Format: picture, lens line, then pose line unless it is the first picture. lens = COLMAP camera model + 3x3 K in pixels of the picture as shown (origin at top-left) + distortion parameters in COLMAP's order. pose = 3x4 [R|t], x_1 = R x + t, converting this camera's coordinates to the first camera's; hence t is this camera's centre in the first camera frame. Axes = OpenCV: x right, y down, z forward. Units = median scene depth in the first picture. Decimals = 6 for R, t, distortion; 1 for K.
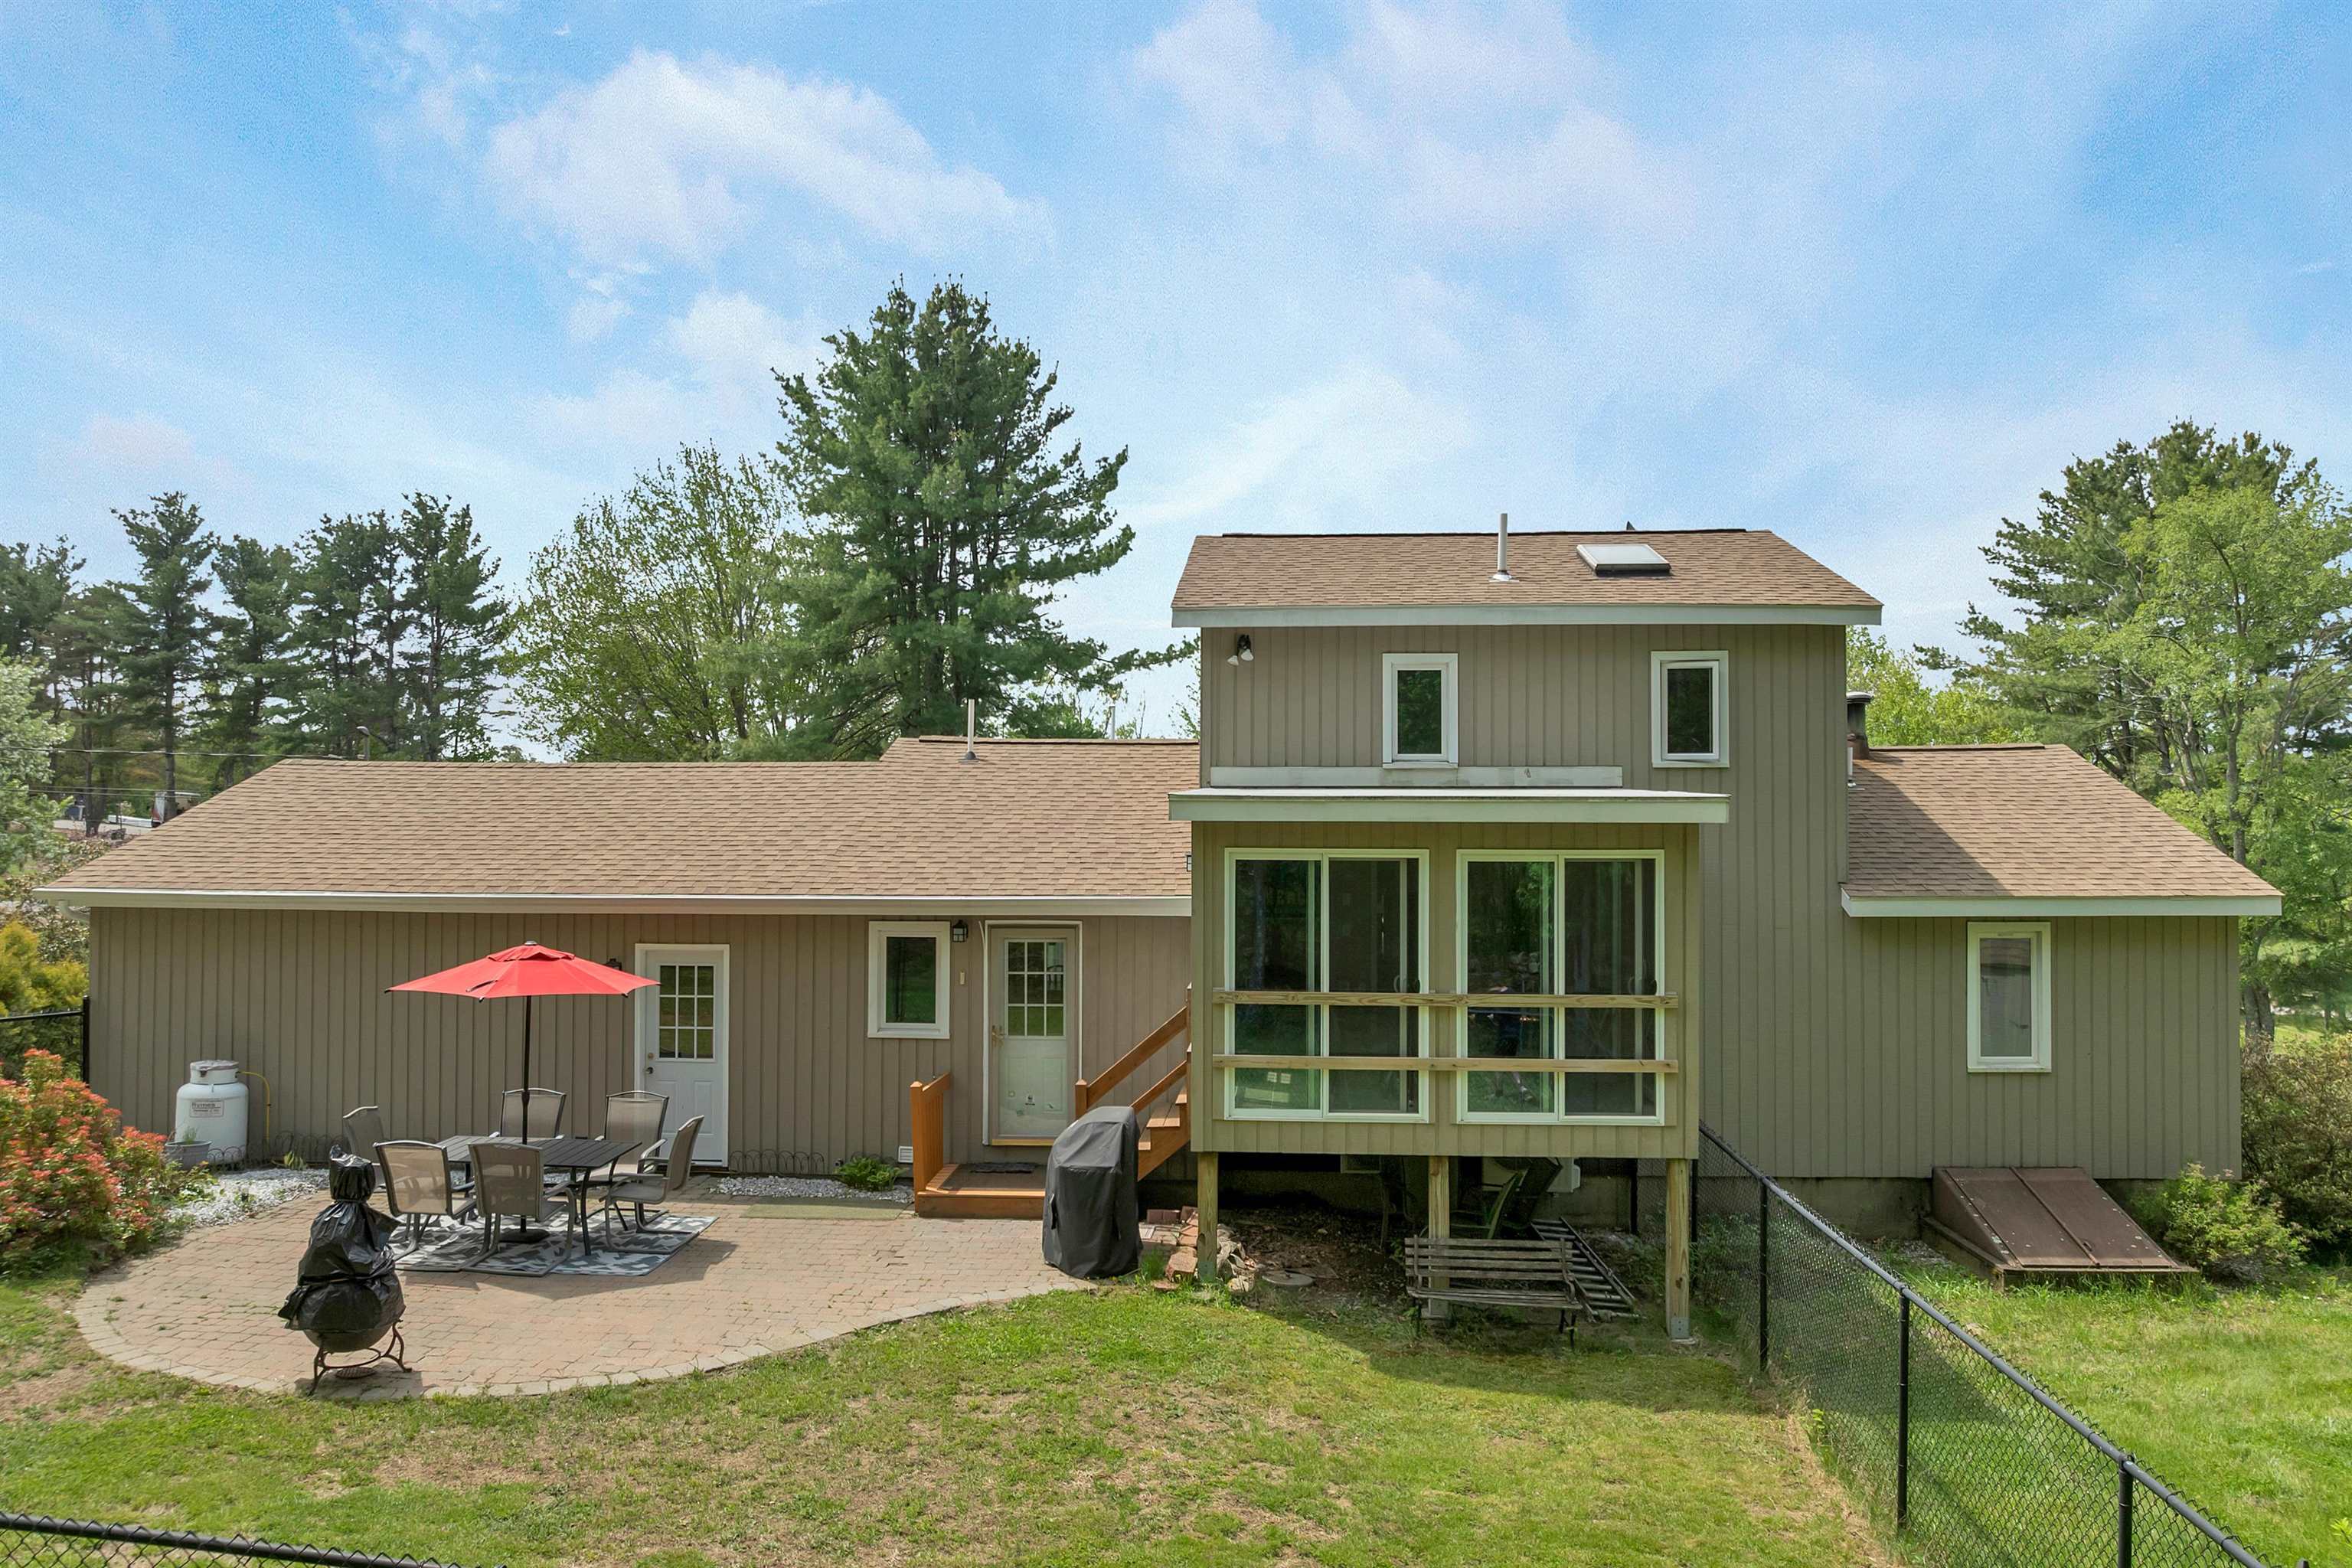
lens RADIAL K [[1700.0, 0, 1172.3], [0, 1700.0, 772.6], [0, 0, 1]] dist [-0.043987, 0.006406]
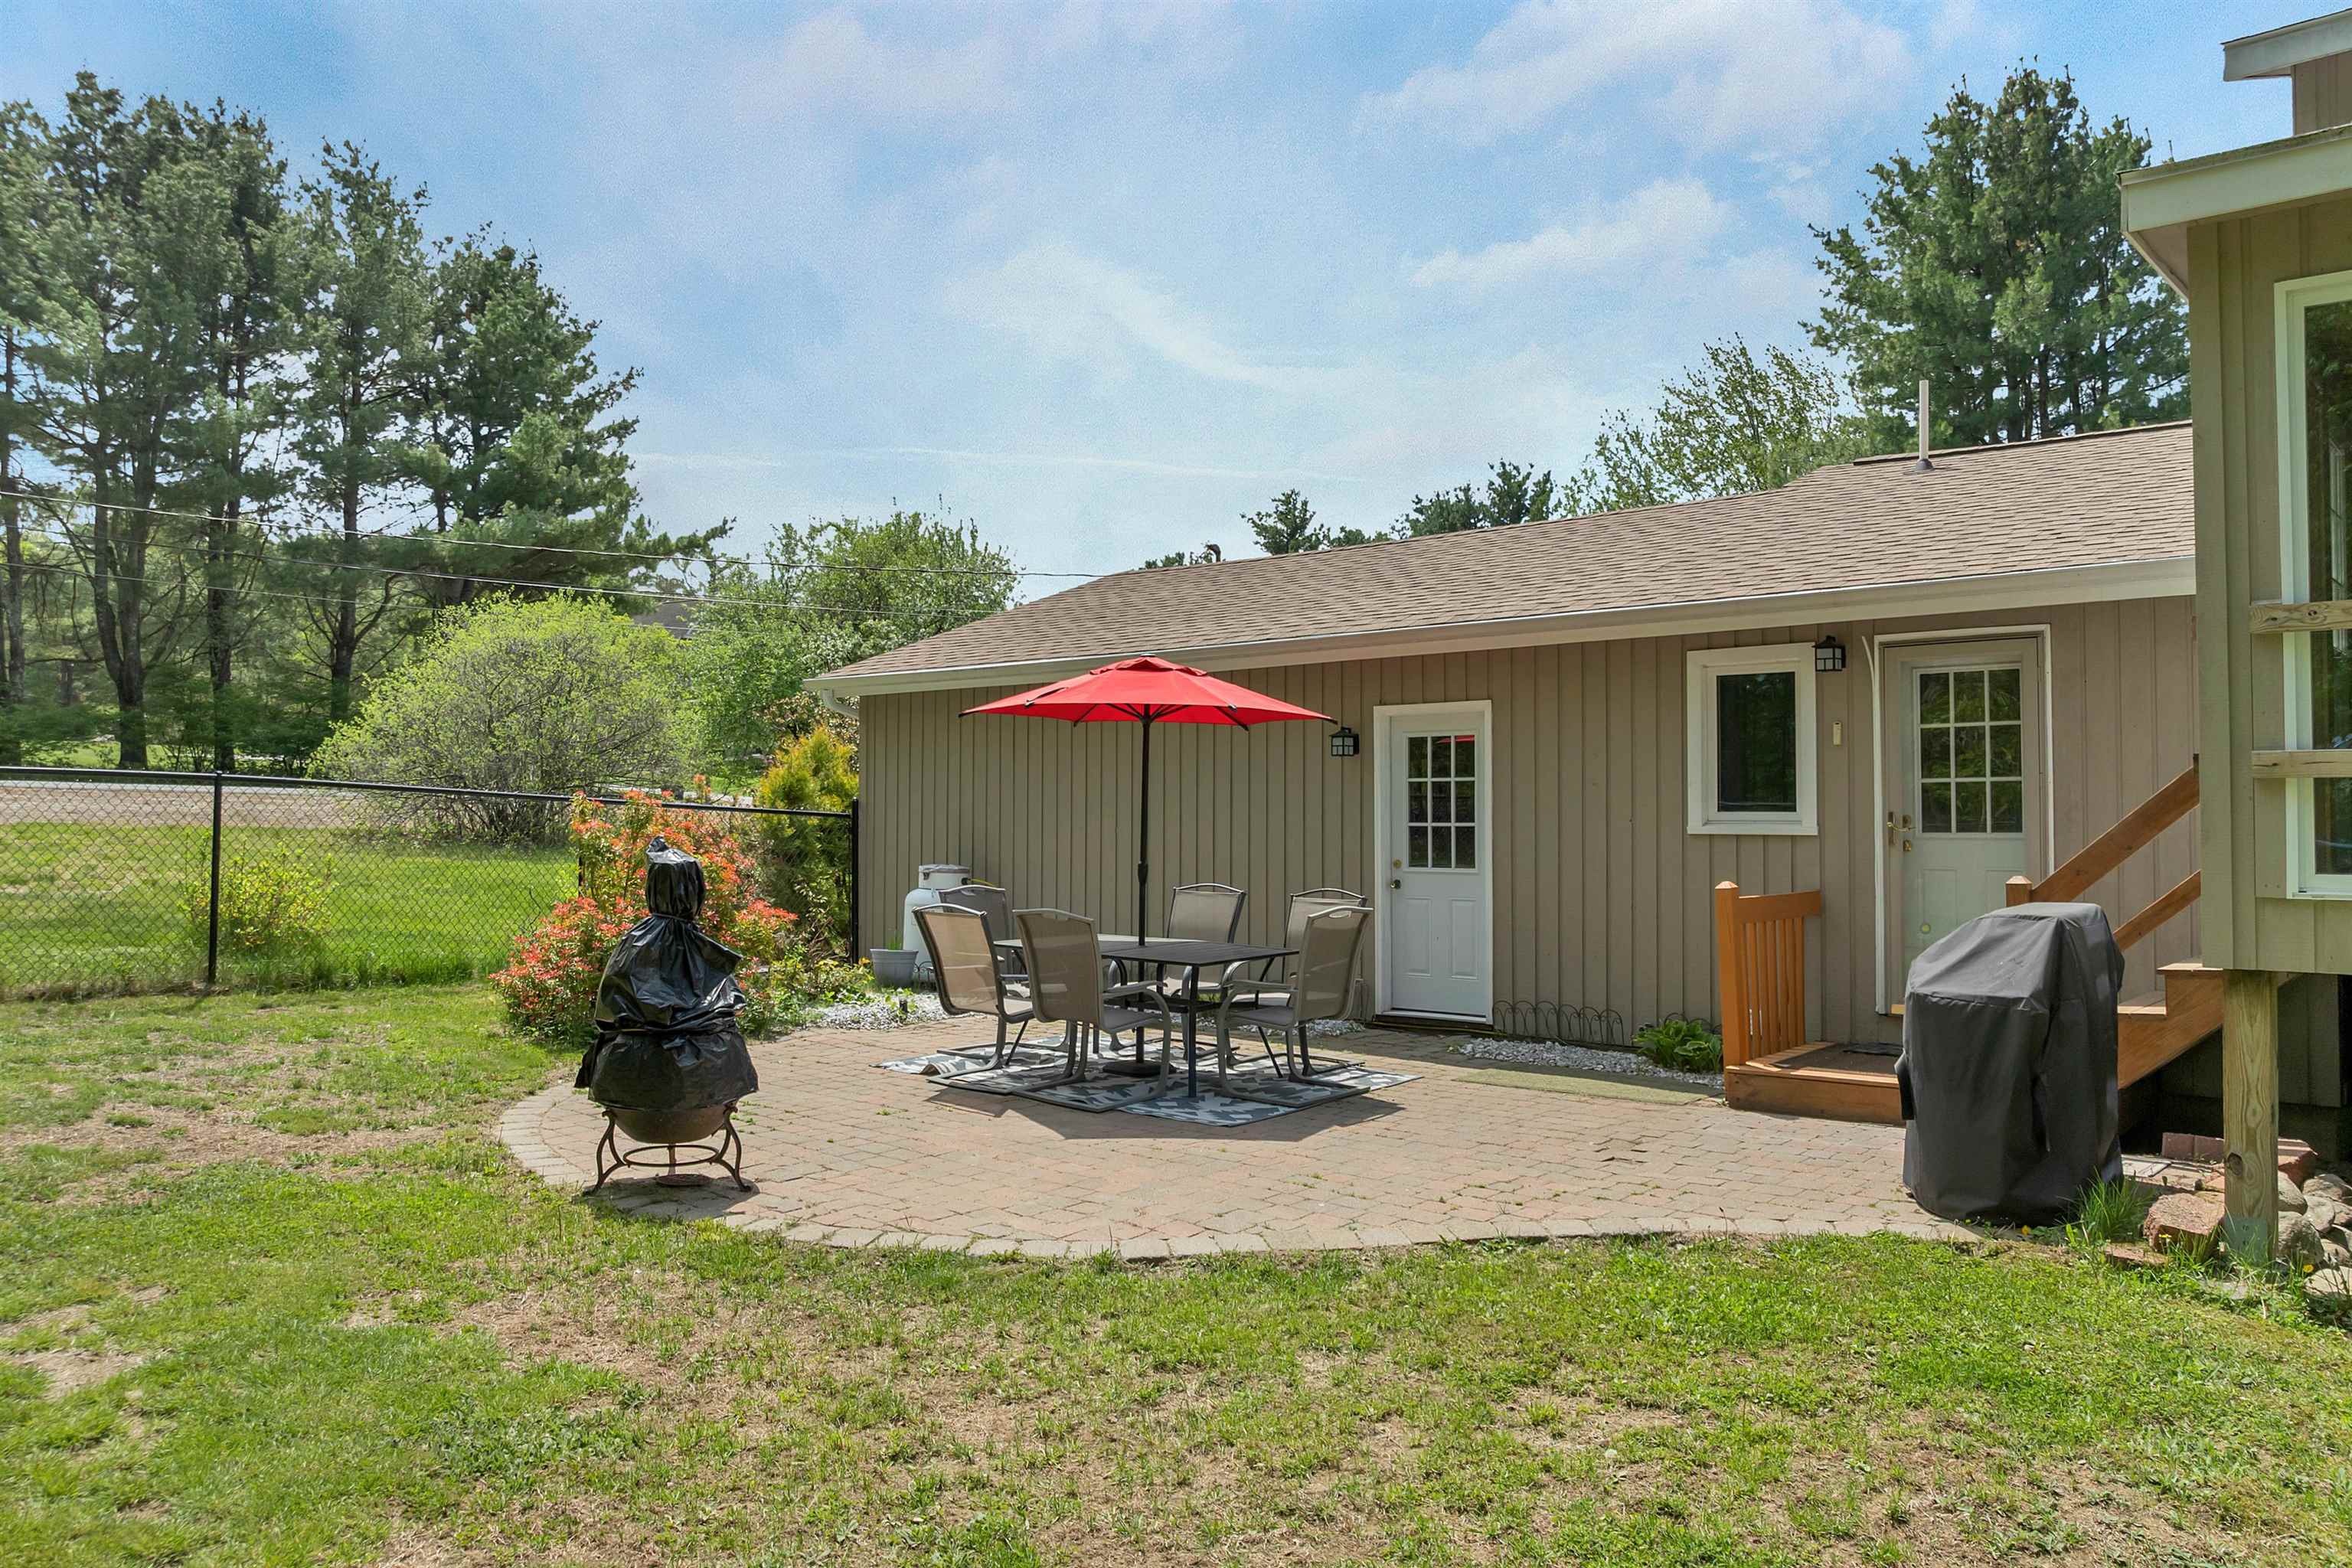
lens RADIAL K [[1700.0, 0, 1169.4], [0, 1700.0, 785.9], [0, 0, 1]] dist [-0.043987, 0.006406]
pose [[0.800589, -0.012105, -0.599091, 0.045637], [0.019456, 0.999794, 0.005797, 0.131101], [0.598898, -0.016297, 0.800660, 0.376965]]
